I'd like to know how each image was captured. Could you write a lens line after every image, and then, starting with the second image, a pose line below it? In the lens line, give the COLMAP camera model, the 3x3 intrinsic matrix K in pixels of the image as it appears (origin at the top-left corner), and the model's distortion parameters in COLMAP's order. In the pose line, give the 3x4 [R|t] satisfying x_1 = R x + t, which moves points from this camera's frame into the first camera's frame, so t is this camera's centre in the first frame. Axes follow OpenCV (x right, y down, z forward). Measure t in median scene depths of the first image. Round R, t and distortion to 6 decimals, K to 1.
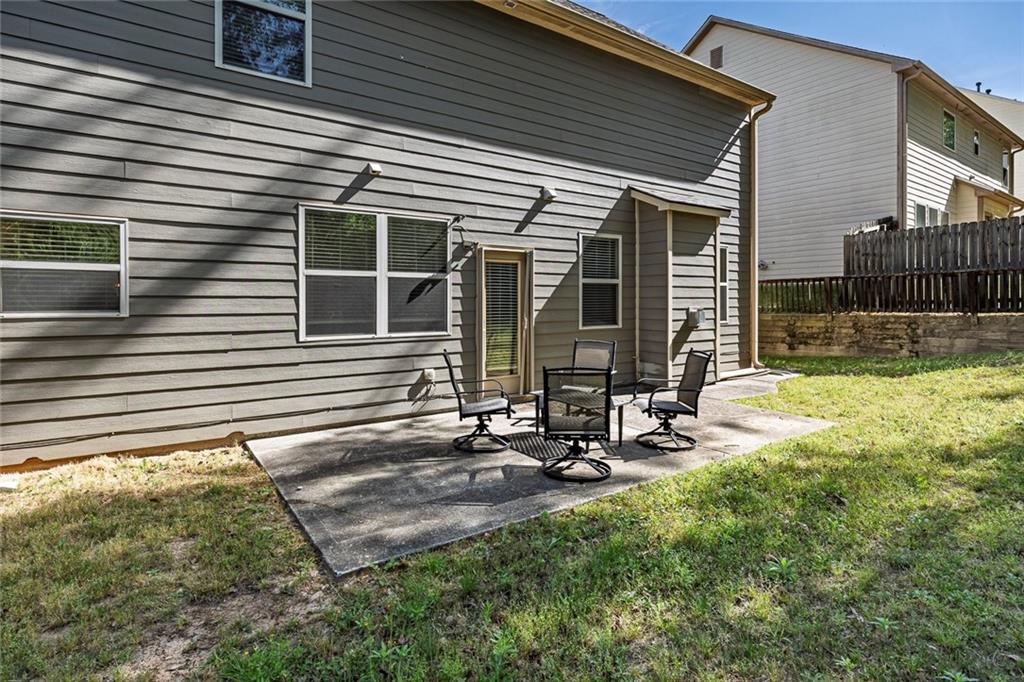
lens RADIAL K [[555.9, 0, 512.5], [0, 555.9, 308.3], [0, 0, 1]] dist [-0.000872, -0.000457]
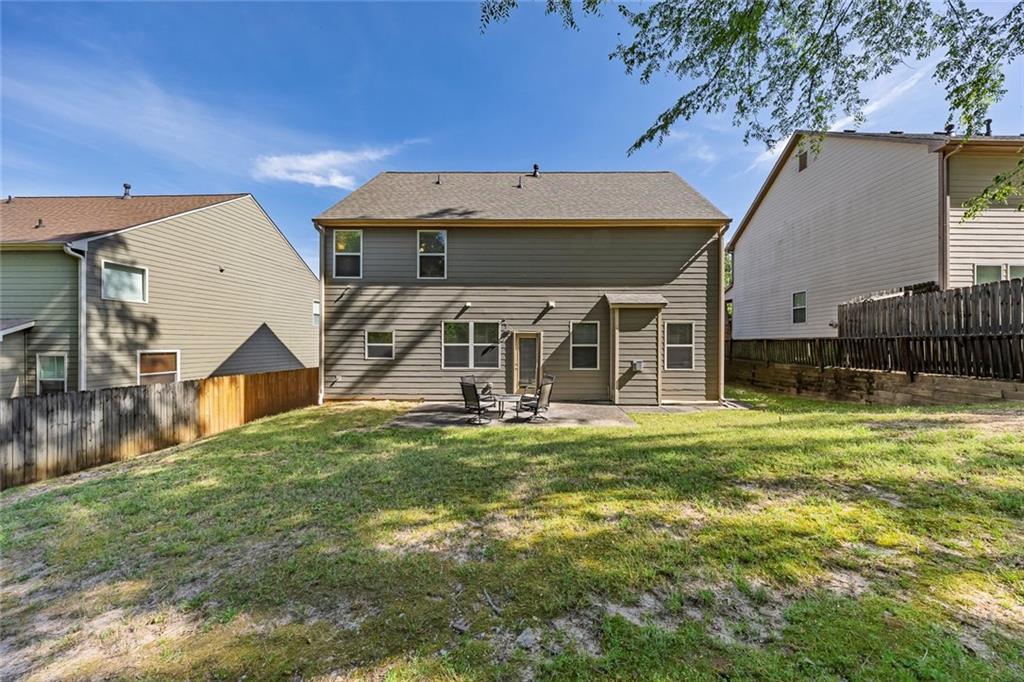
lens RADIAL K [[398.3, 0, 512.0], [0, 398.3, 341.0], [0, 0, 1]] dist [-0.001485, -0.000200]
pose [[0.761227, 0.003656, -0.648476, 0.951482], [-0.008551, 0.999954, -0.004400, -0.061210], [0.648430, 0.008895, 0.761223, -0.250232]]
